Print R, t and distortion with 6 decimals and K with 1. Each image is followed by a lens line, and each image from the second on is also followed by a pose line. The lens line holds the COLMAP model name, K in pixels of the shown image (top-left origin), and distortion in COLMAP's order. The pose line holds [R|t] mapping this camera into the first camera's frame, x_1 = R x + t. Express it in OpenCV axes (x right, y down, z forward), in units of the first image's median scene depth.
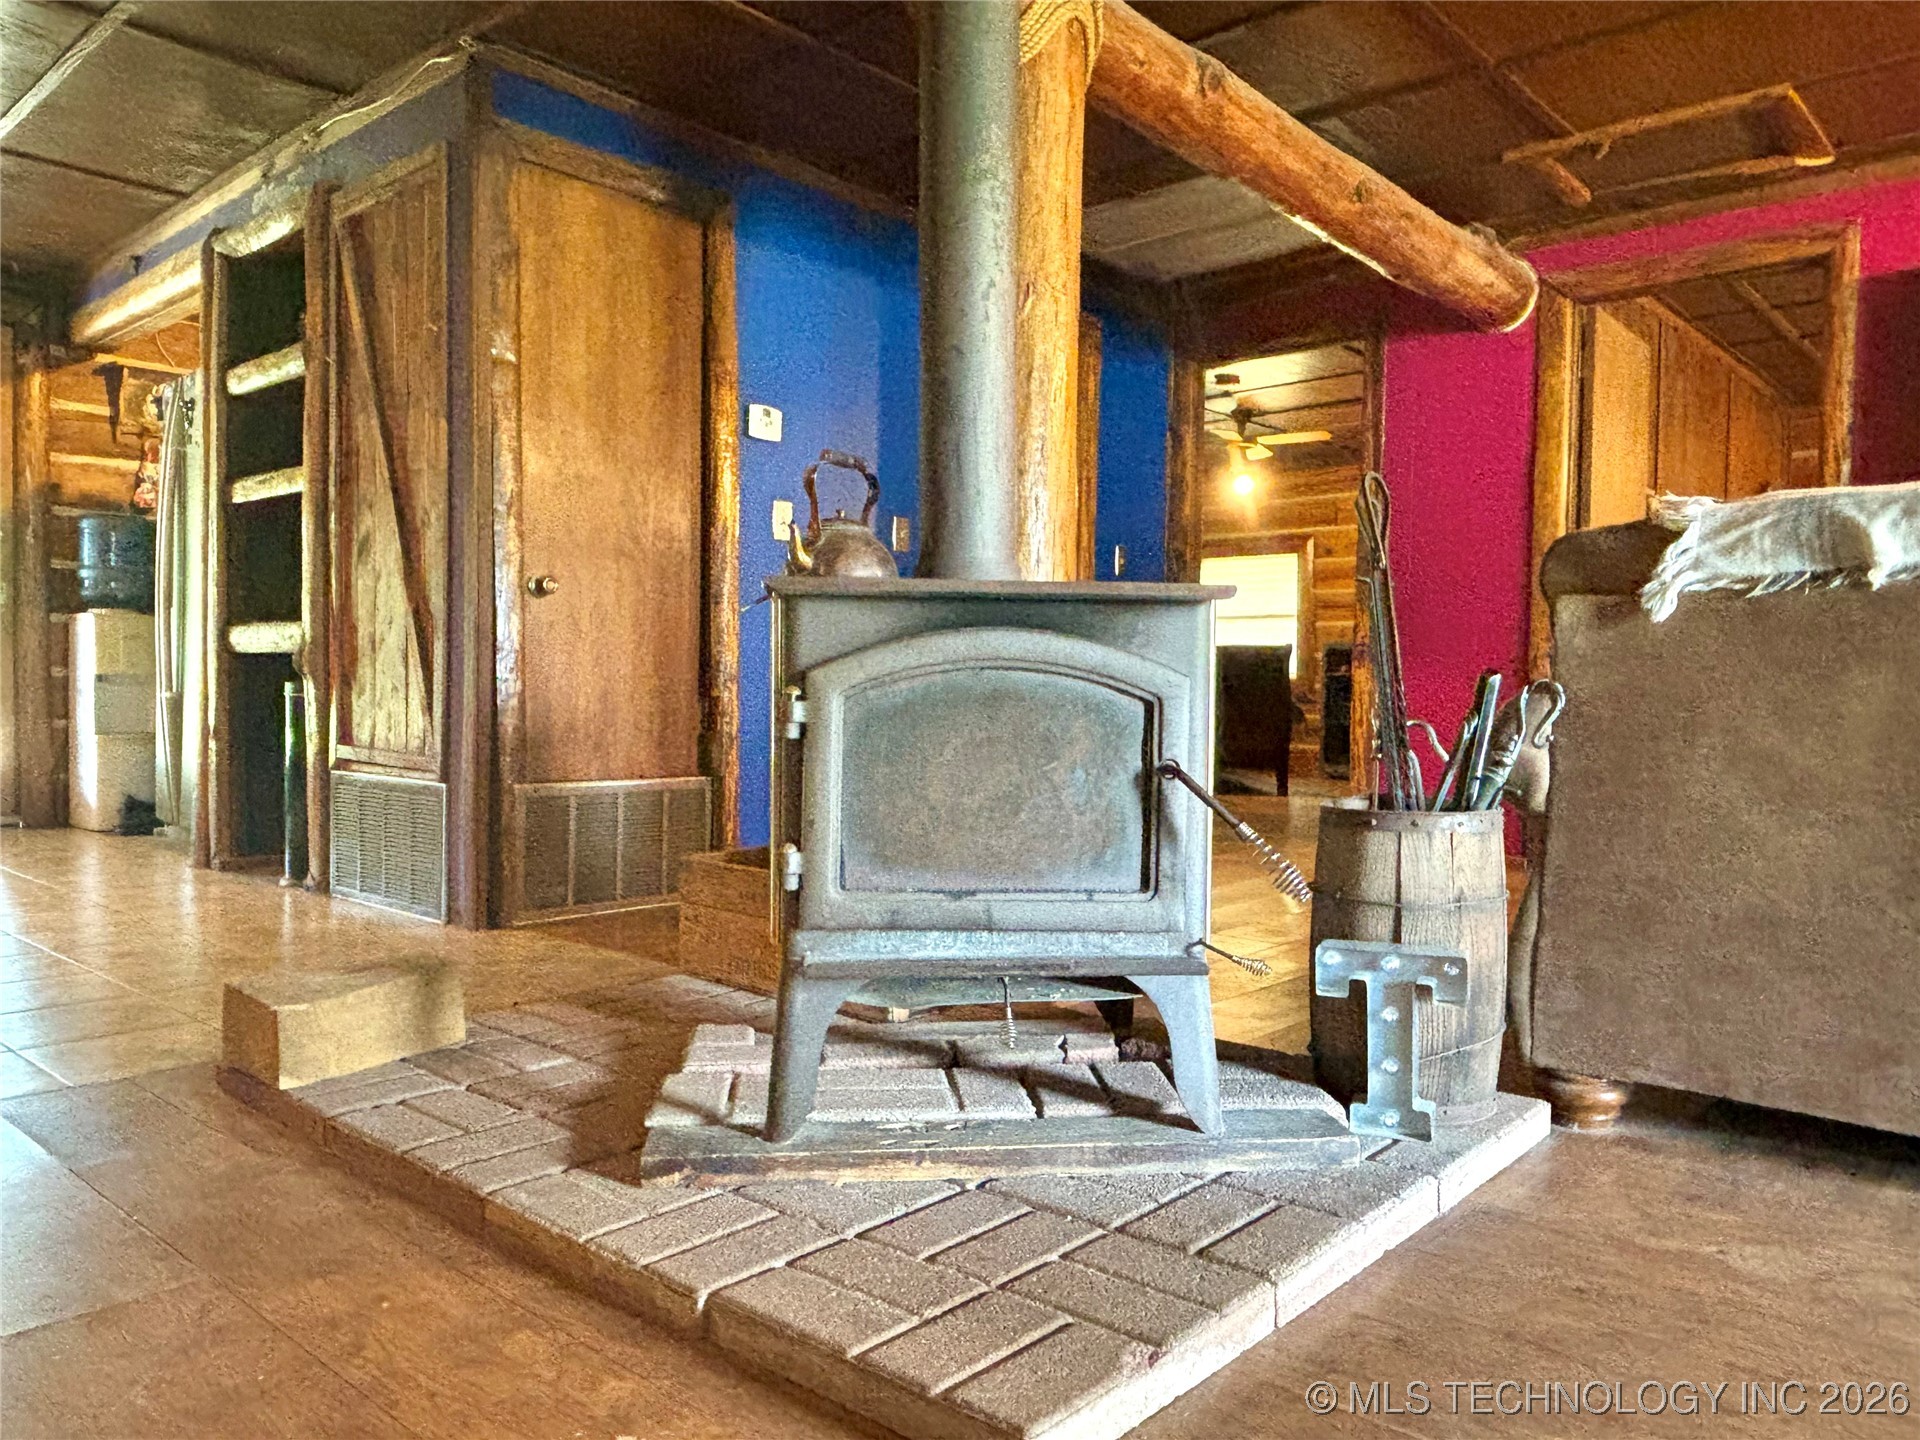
lens RADIAL K [[1363.0, 0, 947.8], [0, 1363.0, 724.2], [0, 0, 1]] dist [0.001048, -0.013833]
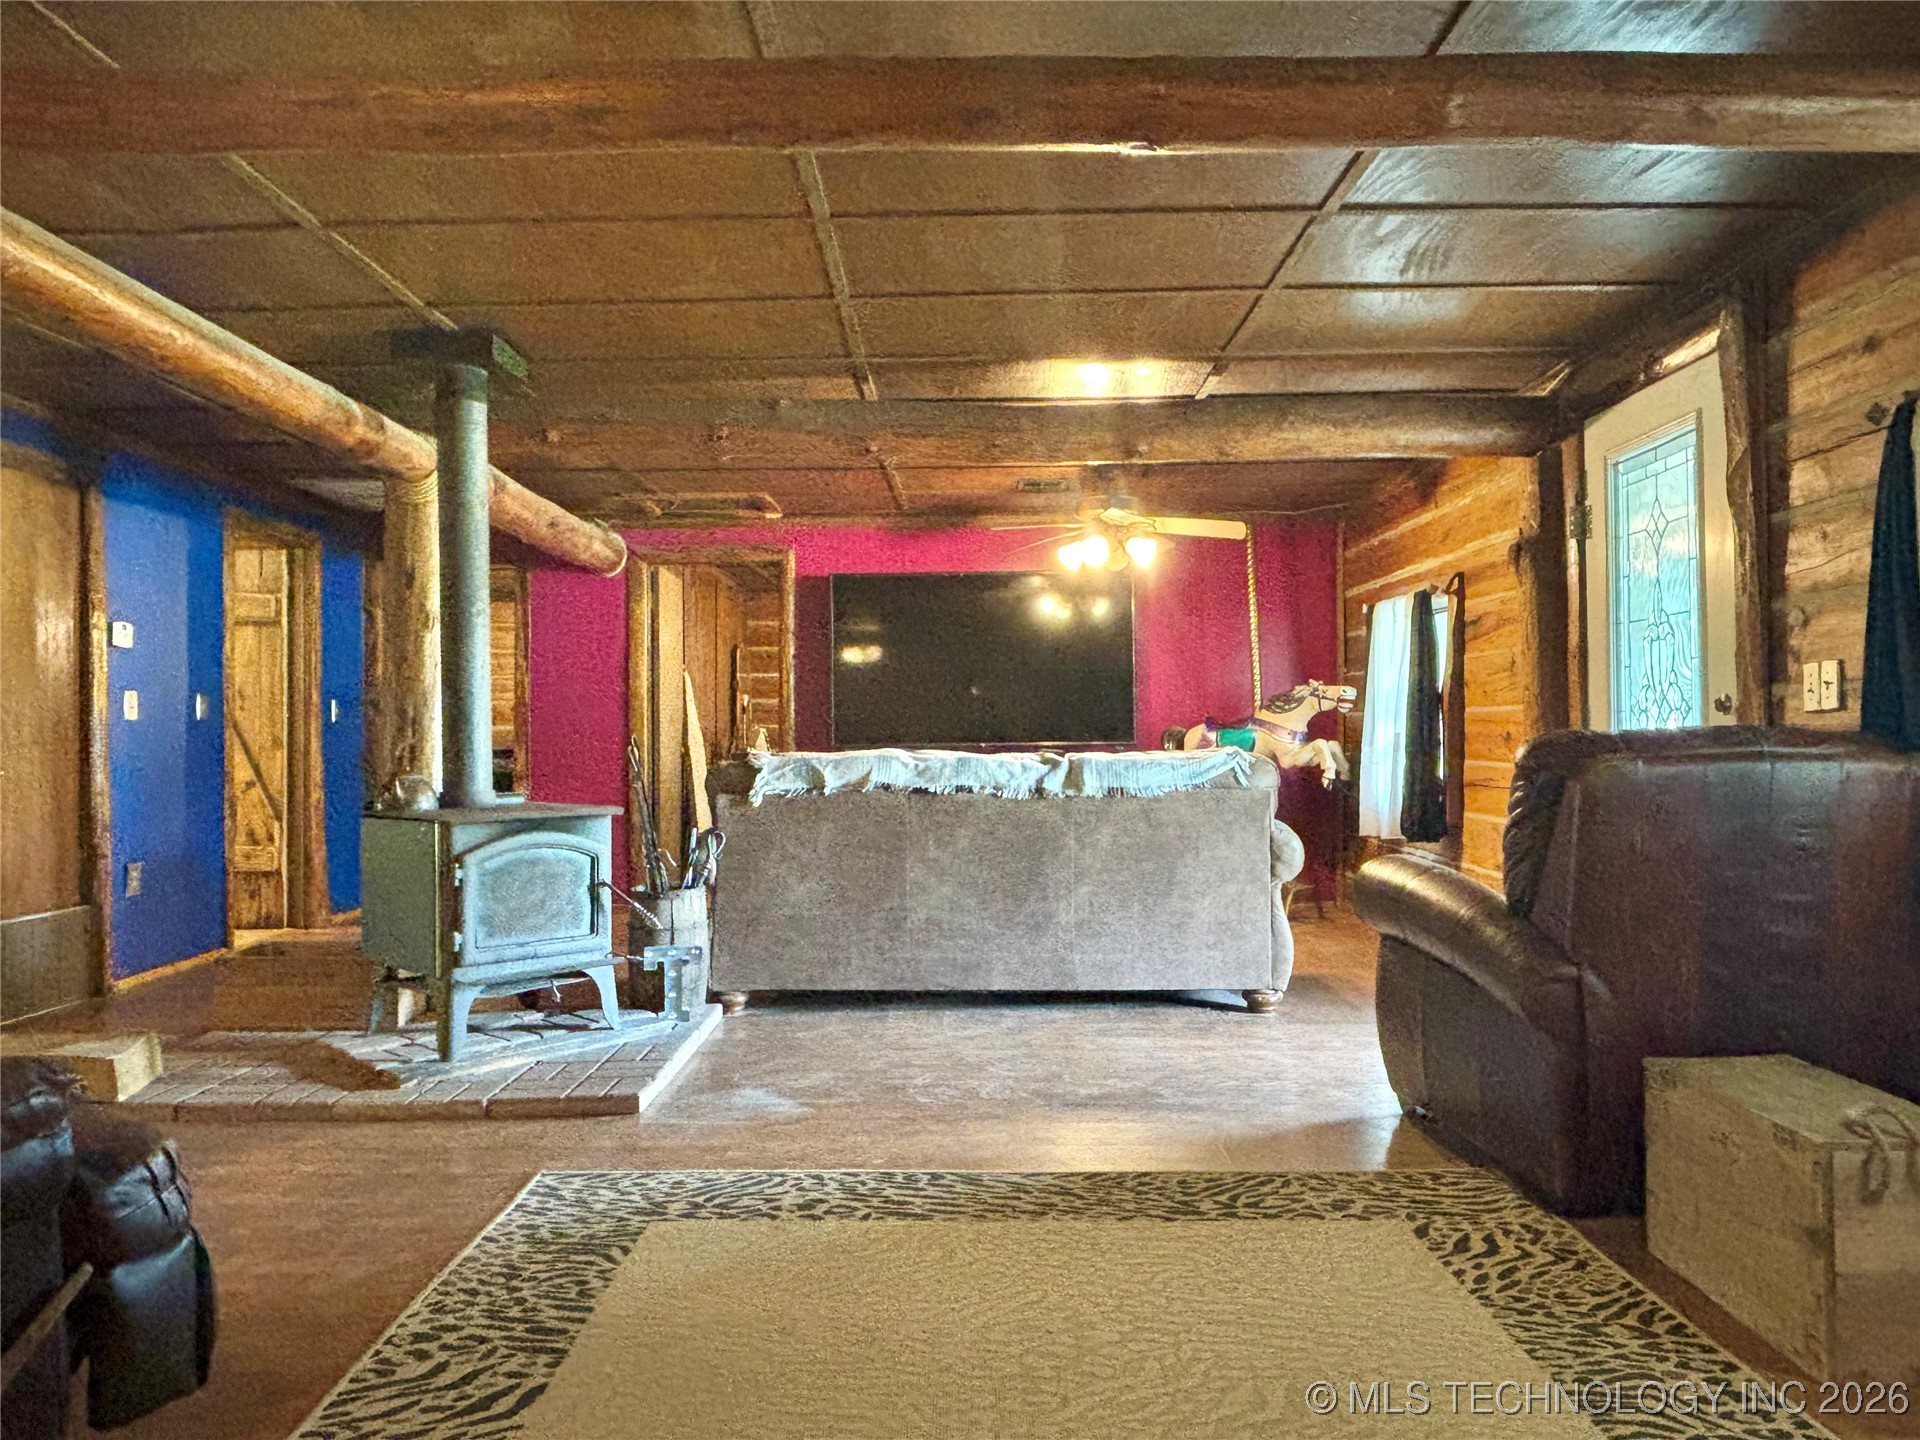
lens RADIAL K [[1363.0, 0, 968.7], [0, 1363.0, 716.6], [0, 0, 1]] dist [0.001048, -0.013833]
pose [[0.738288, -0.009059, 0.674425, -0.427255], [0.036319, 0.998993, -0.026340, -0.076412], [-0.673508, 0.043940, 0.737873, -0.548799]]
